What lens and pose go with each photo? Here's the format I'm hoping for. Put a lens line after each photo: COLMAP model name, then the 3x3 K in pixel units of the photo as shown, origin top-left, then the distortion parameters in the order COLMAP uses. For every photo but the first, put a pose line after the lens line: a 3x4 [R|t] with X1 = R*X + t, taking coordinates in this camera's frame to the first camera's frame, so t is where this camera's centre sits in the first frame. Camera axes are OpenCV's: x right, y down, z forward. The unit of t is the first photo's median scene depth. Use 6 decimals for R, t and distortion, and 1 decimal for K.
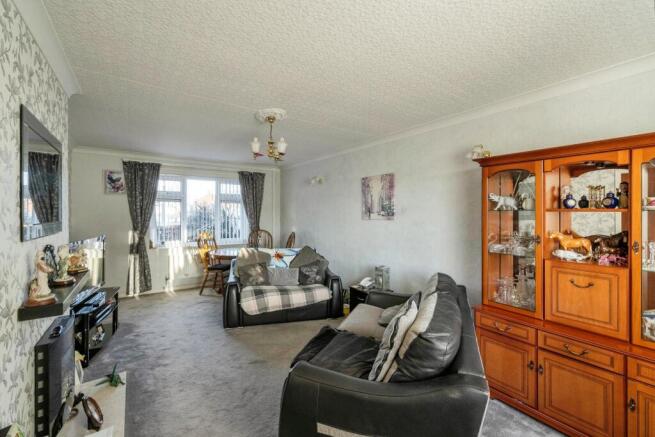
lens RADIAL K [[279.5, 0, 326.7], [0, 279.5, 213.9], [0, 0, 1]] dist [0.001590, 0.000091]
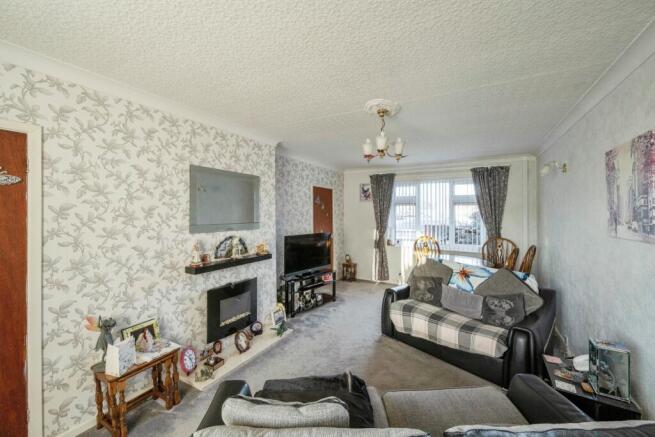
lens RADIAL K [[261.8, 0, 327.0], [0, 261.8, 213.8], [0, 0, 1]] dist [-0.002643, -0.000190]
pose [[0.431574, 0.006977, -0.902050, 0.279863], [-0.006320, 0.999969, 0.004711, -0.015622], [0.902055, 0.003668, 0.431605, 0.297393]]
